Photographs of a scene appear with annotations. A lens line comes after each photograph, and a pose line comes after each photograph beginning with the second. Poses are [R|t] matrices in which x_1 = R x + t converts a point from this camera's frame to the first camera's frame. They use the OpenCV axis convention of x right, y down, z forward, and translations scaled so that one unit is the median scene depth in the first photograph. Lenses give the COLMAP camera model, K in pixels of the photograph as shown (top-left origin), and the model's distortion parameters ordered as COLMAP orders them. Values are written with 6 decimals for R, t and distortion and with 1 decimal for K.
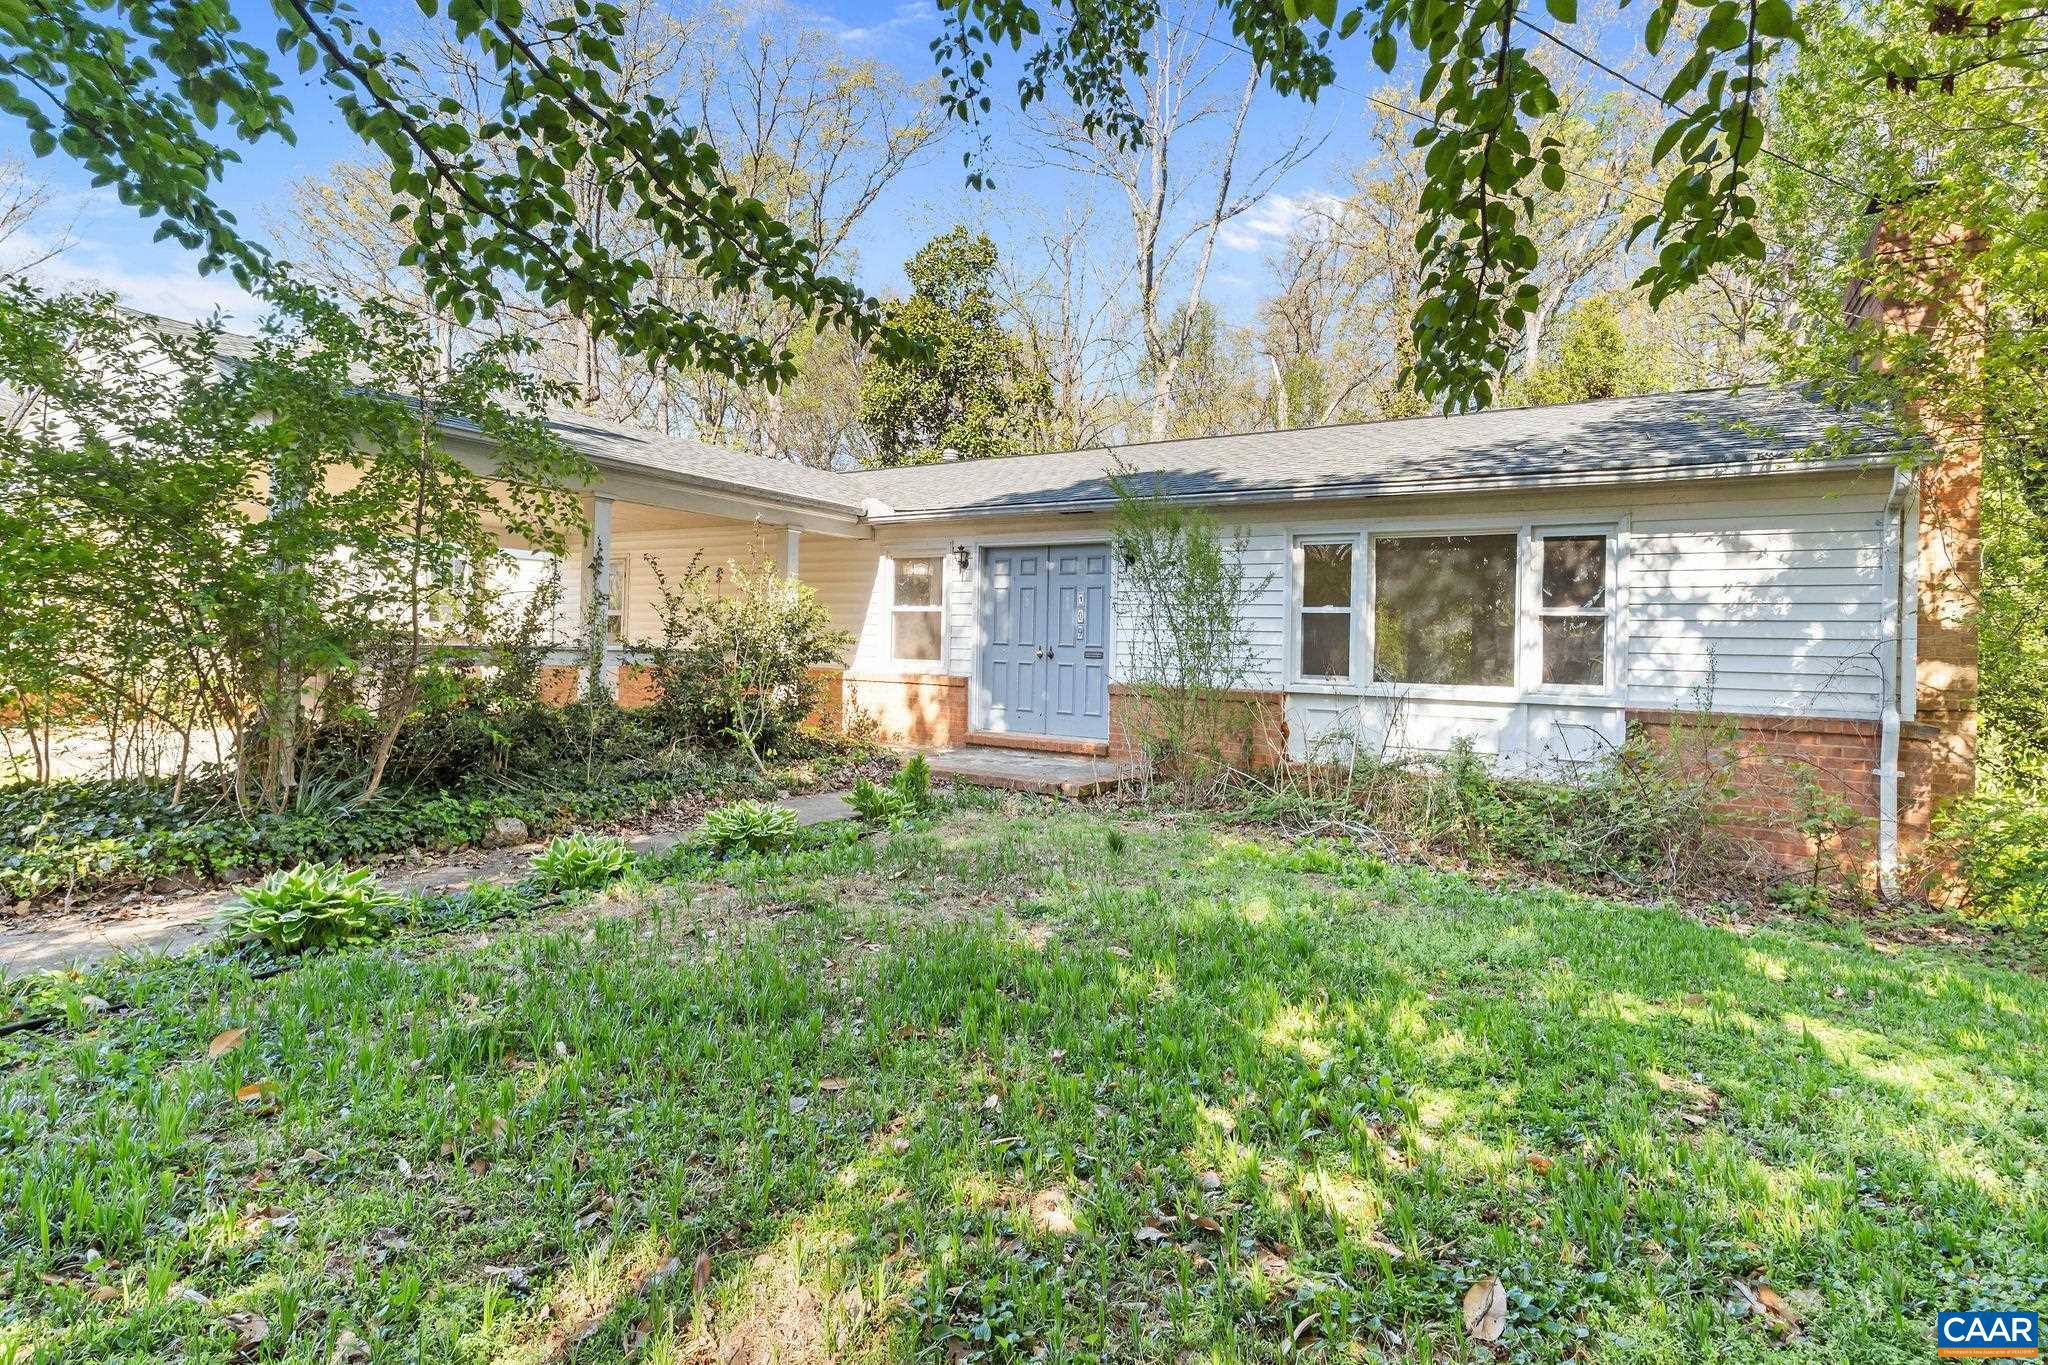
lens RADIAL K [[988.8, 0, 1012.4], [0, 988.8, 644.4], [0, 0, 1]] dist [-0.000620, 0.000125]
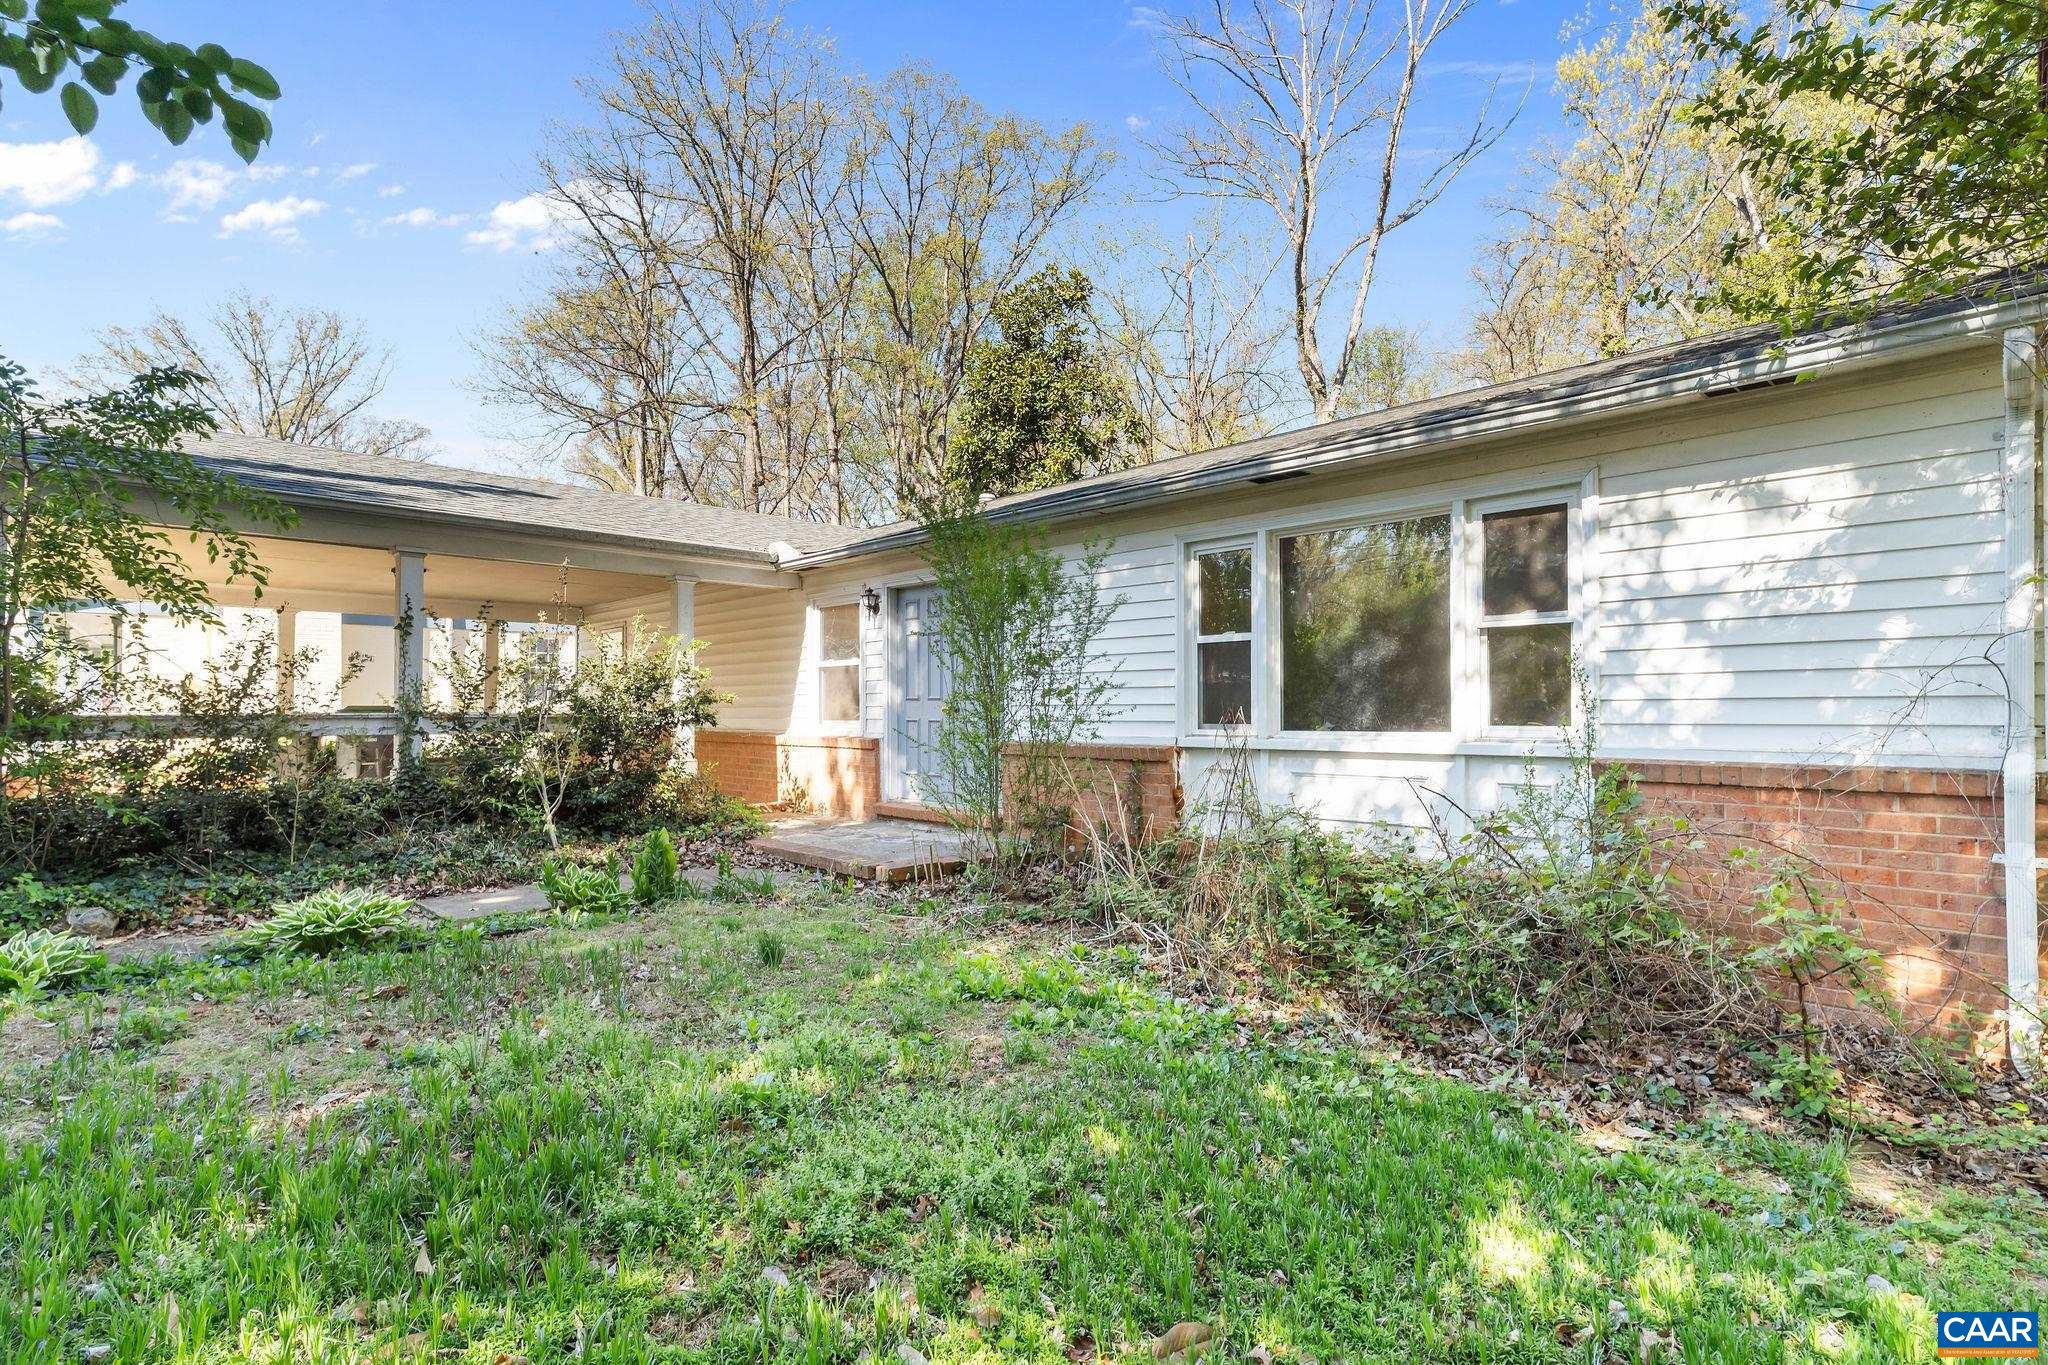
lens RADIAL K [[974.7, 0, 1049.7], [0, 974.7, 712.7], [0, 0, 1]] dist [-0.000498, -0.000489]
pose [[0.974819, -0.029294, -0.221067, 0.385744], [0.029085, 0.999568, -0.004203, 0.024104], [0.221094, -0.002333, 0.975250, 0.264737]]
